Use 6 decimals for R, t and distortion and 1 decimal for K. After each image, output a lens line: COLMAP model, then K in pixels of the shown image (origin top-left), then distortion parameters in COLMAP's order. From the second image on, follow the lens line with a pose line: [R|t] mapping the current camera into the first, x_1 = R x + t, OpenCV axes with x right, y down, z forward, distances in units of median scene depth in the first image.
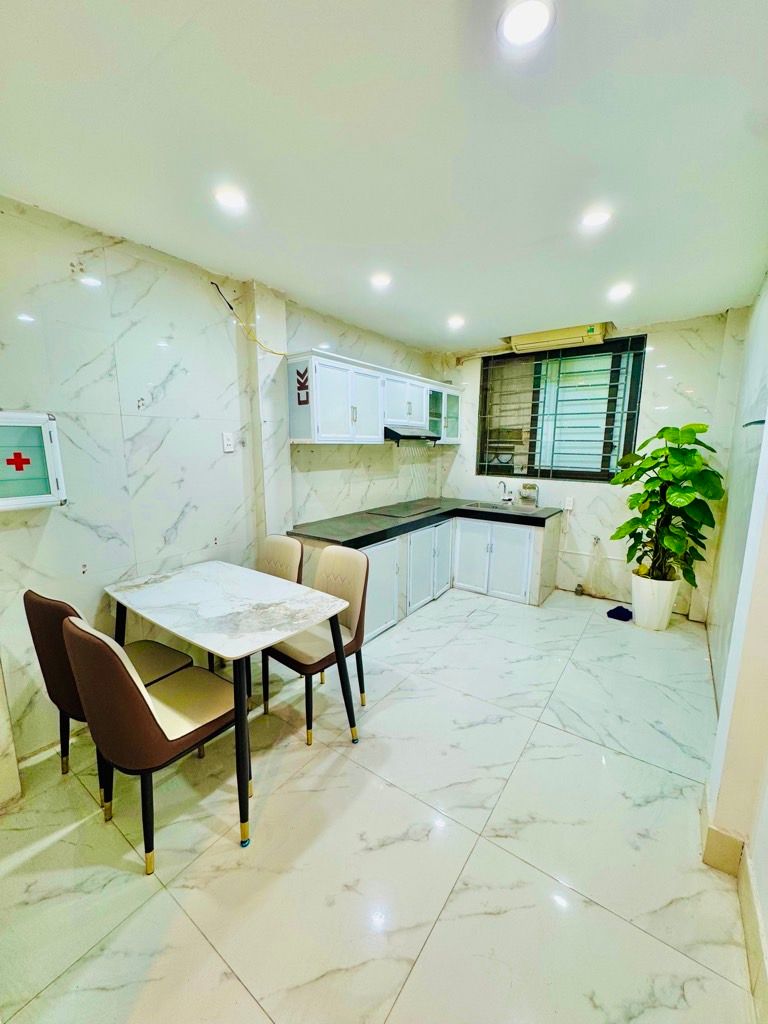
lens RADIAL K [[407.9, 0, 382.8], [0, 407.9, 515.1], [0, 0, 1]] dist [-0.005944, 0.001010]
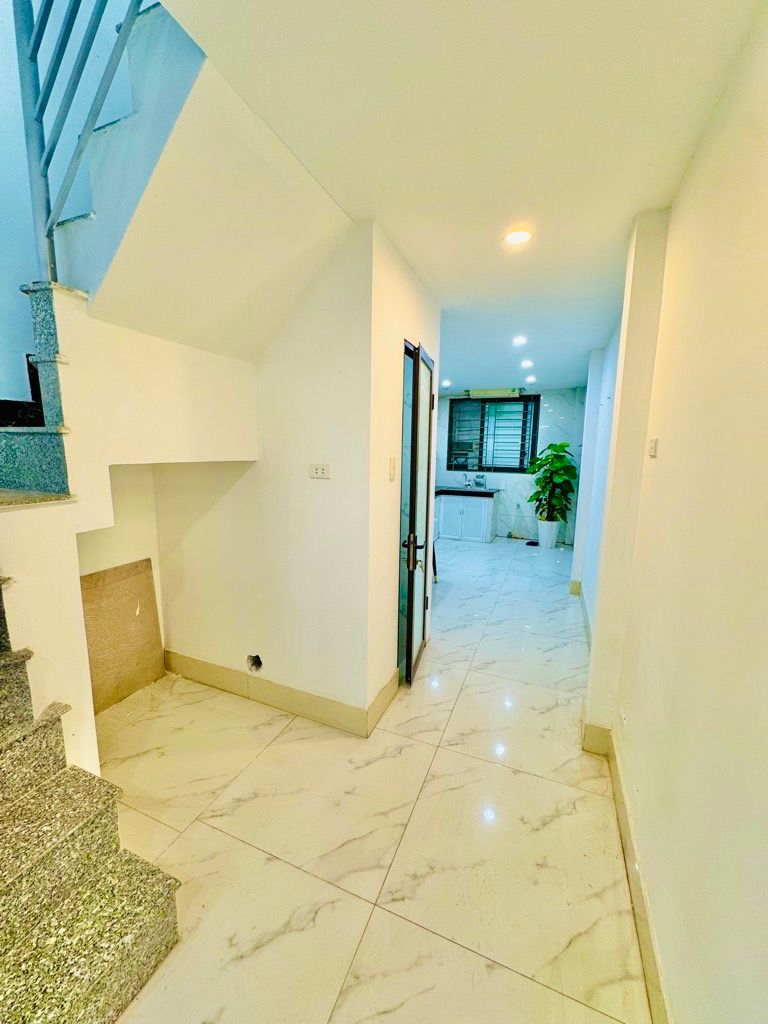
lens RADIAL K [[407.9, 0, 397.6], [0, 407.9, 510.5], [0, 0, 1]] dist [-0.005944, 0.001010]
pose [[0.968238, -0.025085, 0.248770, -0.412466], [0.031926, 0.999214, -0.023503, 0.102316], [-0.247985, 0.030698, 0.968277, -0.566143]]
